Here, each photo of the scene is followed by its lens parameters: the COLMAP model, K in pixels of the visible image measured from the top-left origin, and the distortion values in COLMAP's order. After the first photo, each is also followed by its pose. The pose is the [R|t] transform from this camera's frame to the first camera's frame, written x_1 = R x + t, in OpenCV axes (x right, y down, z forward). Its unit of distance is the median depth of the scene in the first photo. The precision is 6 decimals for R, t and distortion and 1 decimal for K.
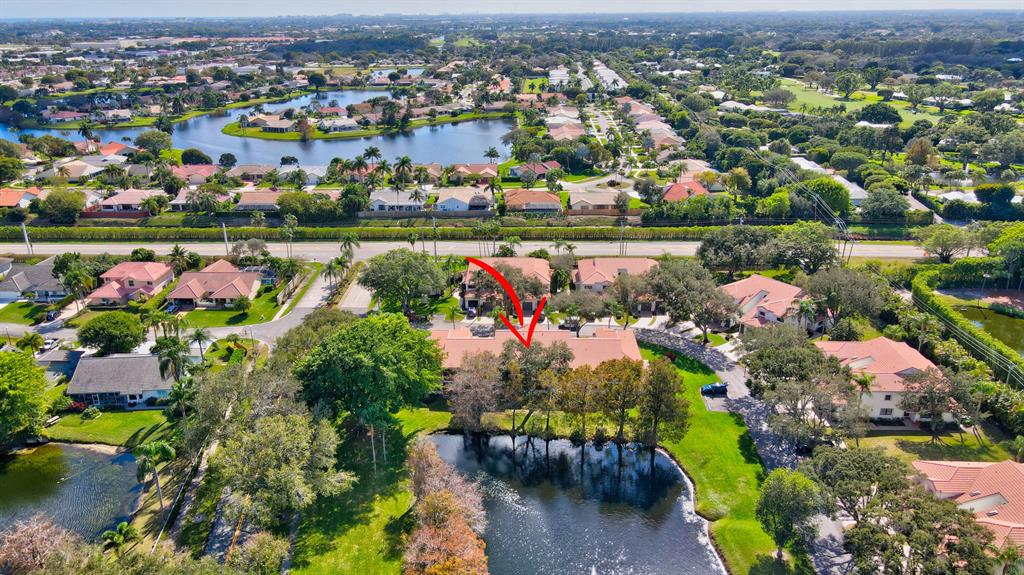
lens RADIAL K [[761.6, 0, 507.1], [0, 761.6, 284.9], [0, 0, 1]] dist [-0.008691, 0.030522]
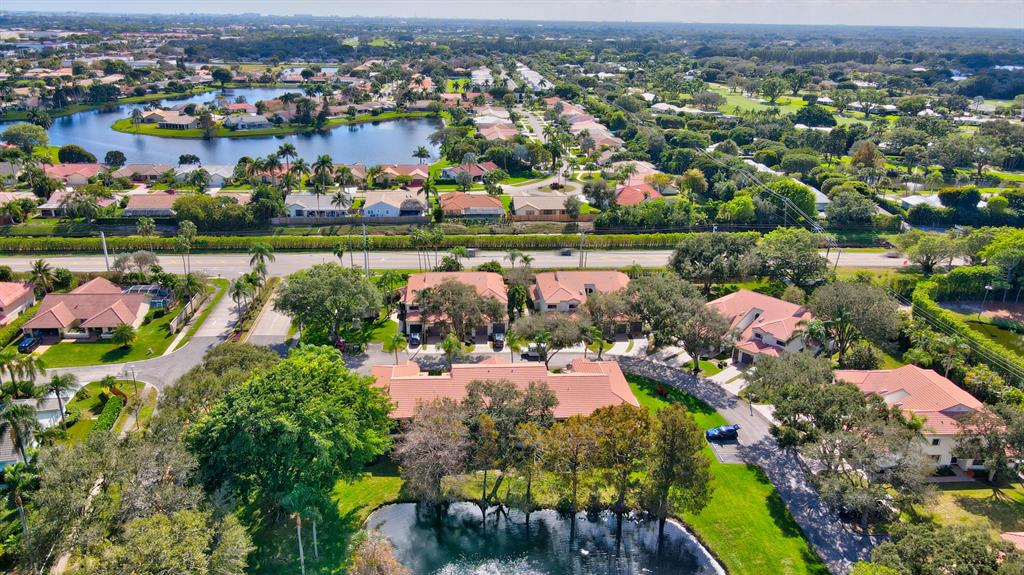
lens RADIAL K [[761.6, 0, 511.2], [0, 761.6, 283.7], [0, 0, 1]] dist [-0.008691, 0.030522]
pose [[0.993413, -0.012009, 0.113962, -0.029938], [0.012916, 0.999890, -0.007230, -0.014172], [-0.113863, 0.008654, 0.993459, 0.135752]]
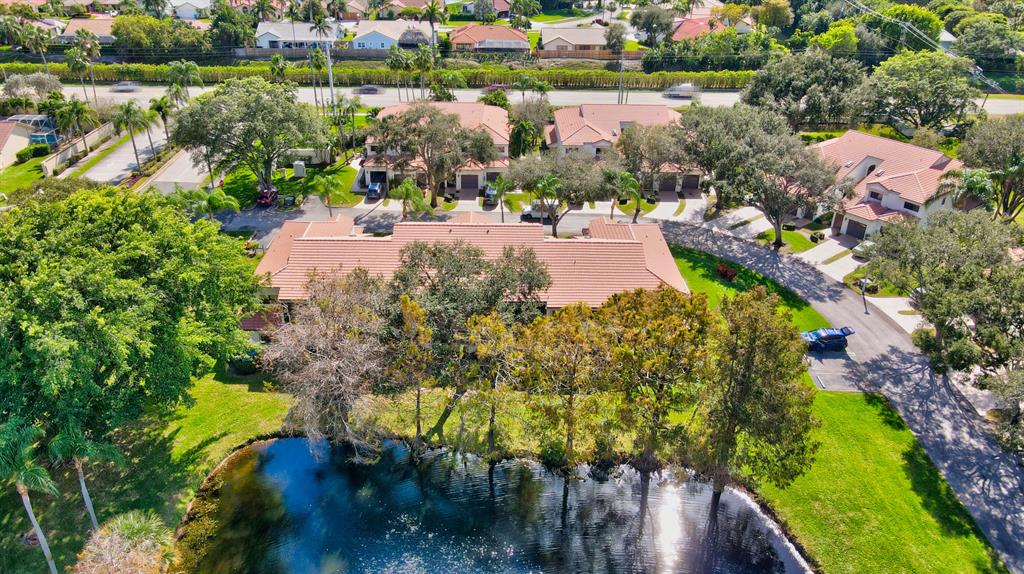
lens RADIAL K [[761.6, 0, 513.6], [0, 761.6, 288.4], [0, 0, 1]] dist [-0.008691, 0.030522]
pose [[0.998716, 0.000467, 0.050664, 0.025637], [-0.007965, 0.988971, 0.147895, 0.018326], [-0.050036, -0.148108, 0.987705, 0.332471]]
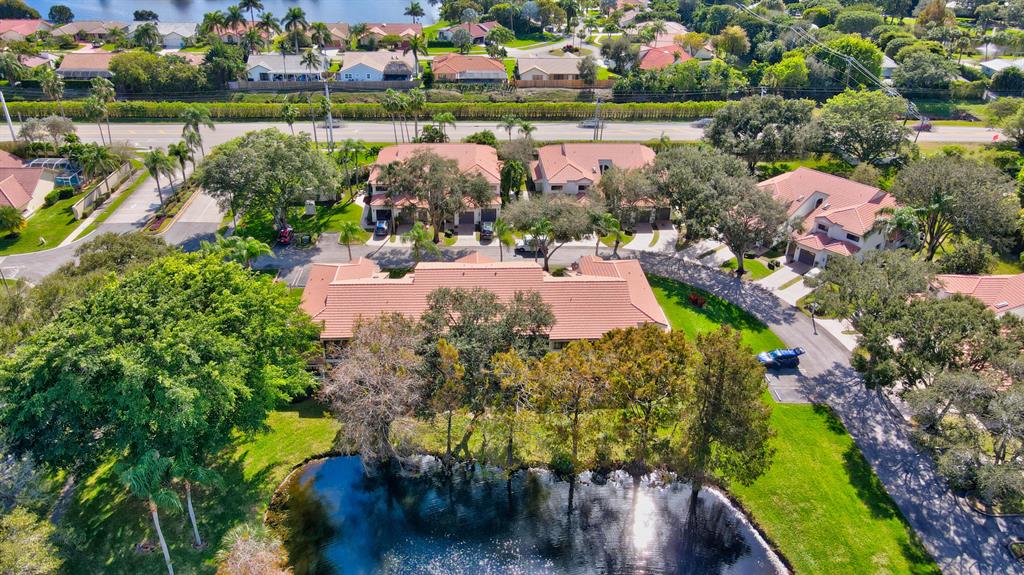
lens RADIAL K [[761.6, 0, 514.5], [0, 761.6, 286.4], [0, 0, 1]] dist [-0.008691, 0.030522]
pose [[0.995336, -0.020788, 0.094198, 0.003695], [0.006974, 0.989457, 0.144662, -0.007172], [-0.096212, -0.143331, 0.984987, 0.278938]]
